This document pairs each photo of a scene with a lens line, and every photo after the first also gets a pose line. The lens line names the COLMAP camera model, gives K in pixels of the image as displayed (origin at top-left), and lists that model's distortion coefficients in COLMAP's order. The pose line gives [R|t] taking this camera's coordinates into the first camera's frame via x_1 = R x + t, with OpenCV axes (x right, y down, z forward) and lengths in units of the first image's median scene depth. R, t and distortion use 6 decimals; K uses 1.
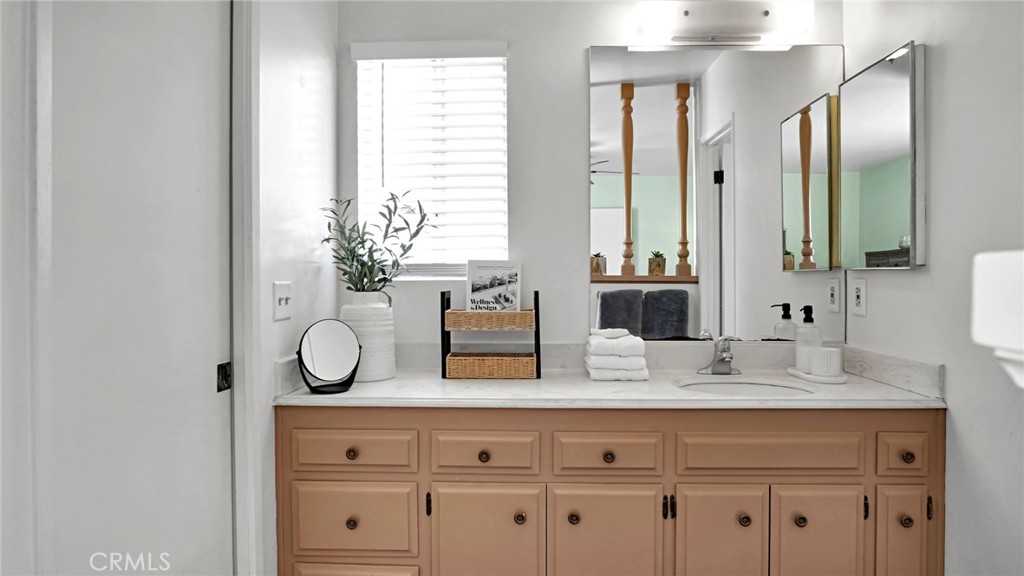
lens RADIAL K [[569.0, 0, 514.7], [0, 569.0, 274.0], [0, 0, 1]] dist [-0.022948, -0.000099]
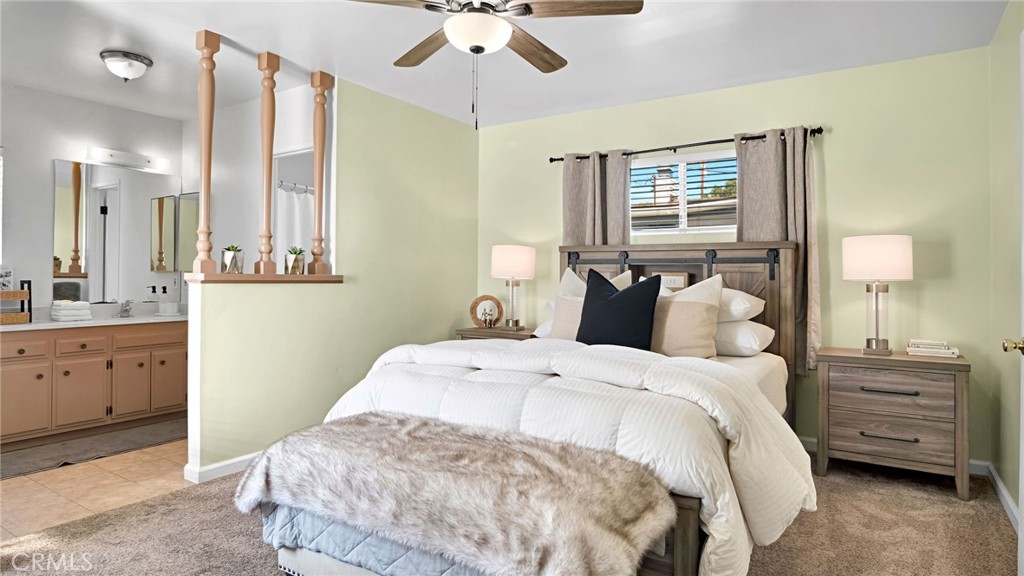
lens RADIAL K [[569.0, 0, 514.7], [0, 569.0, 274.0], [0, 0, 1]] dist [-0.022948, -0.000099]
pose [[0.497902, 0.006067, 0.867212, -0.769954], [-0.010574, 0.999944, -0.000924, -0.008393], [-0.867169, -0.008710, 0.497938, -1.394688]]
